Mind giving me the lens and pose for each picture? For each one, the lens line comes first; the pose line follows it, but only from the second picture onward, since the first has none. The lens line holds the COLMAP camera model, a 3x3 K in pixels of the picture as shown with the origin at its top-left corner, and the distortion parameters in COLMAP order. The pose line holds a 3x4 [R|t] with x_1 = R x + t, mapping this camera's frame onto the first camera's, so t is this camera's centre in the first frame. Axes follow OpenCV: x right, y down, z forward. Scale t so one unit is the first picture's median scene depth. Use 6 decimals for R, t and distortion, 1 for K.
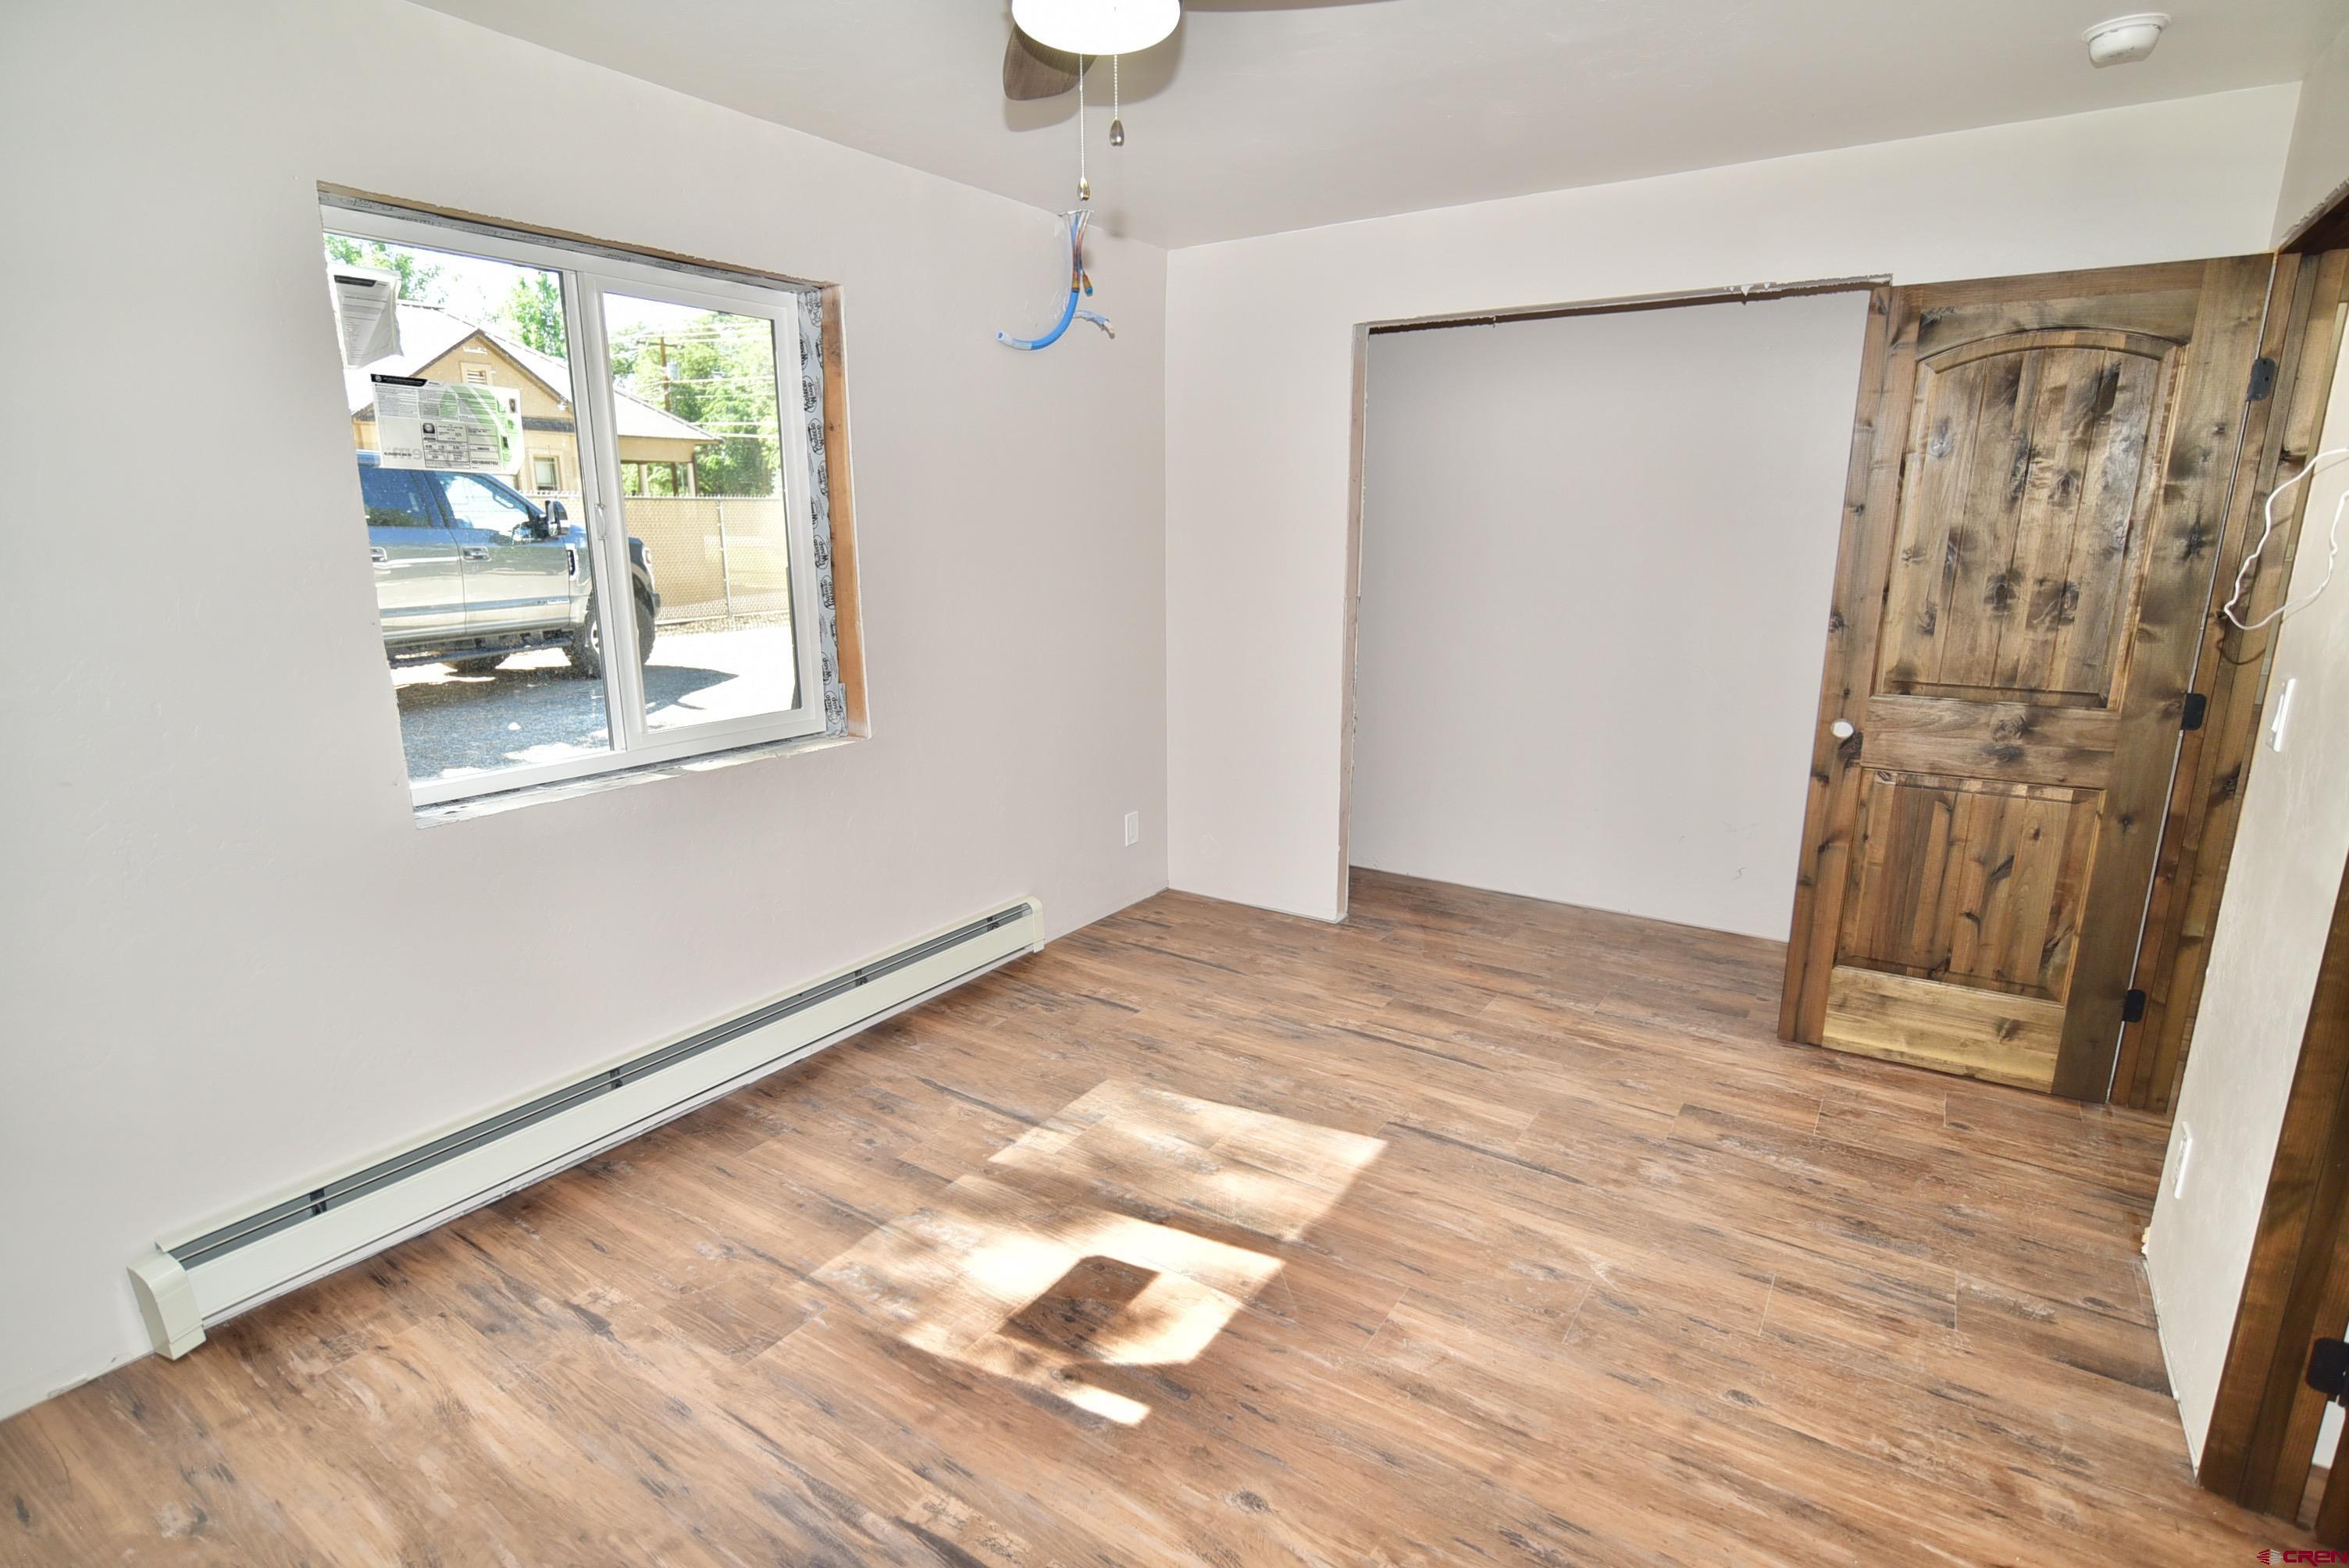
lens RADIAL K [[1172.8, 0, 1170.8], [0, 1172.8, 796.6], [0, 0, 1]] dist [-0.013298, 0.005978]
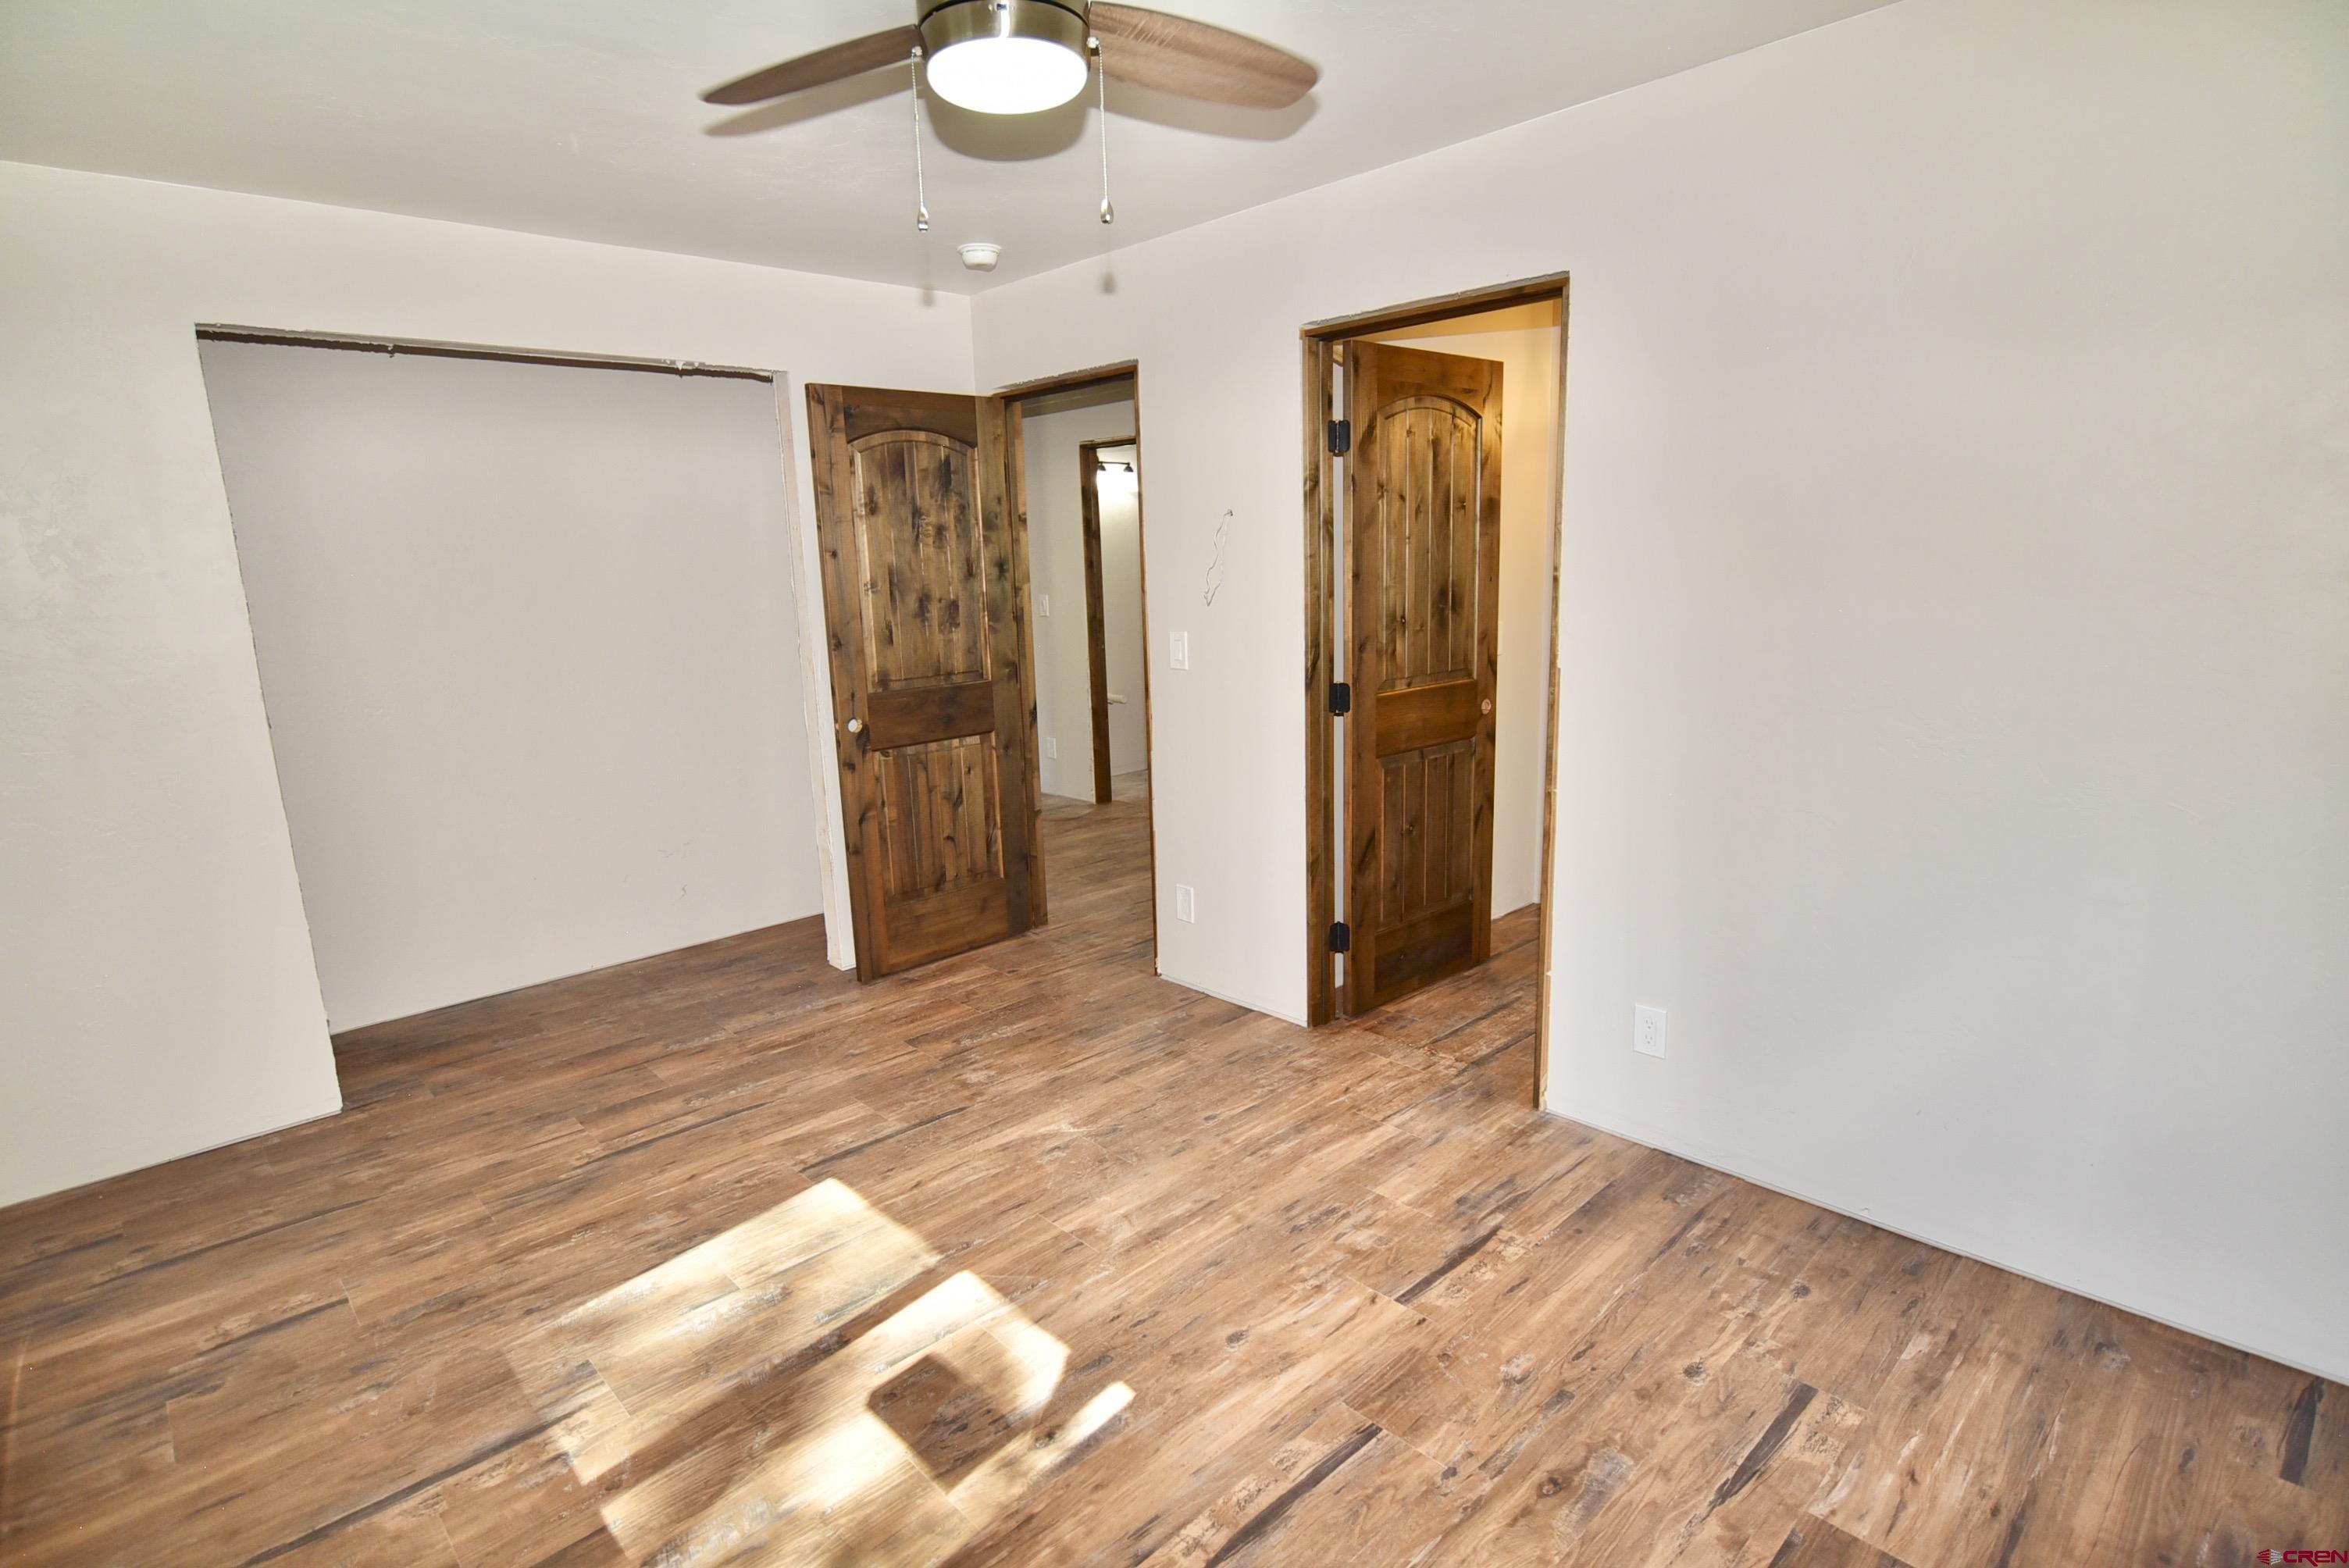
lens RADIAL K [[1172.8, 0, 1170.8], [0, 1172.8, 796.6], [0, 0, 1]] dist [-0.013298, 0.005978]
pose [[0.221088, -0.205510, 0.953355, -0.617671], [0.257494, 0.955158, 0.146184, -0.086667], [-0.940647, 0.213164, 0.264091, 0.378591]]
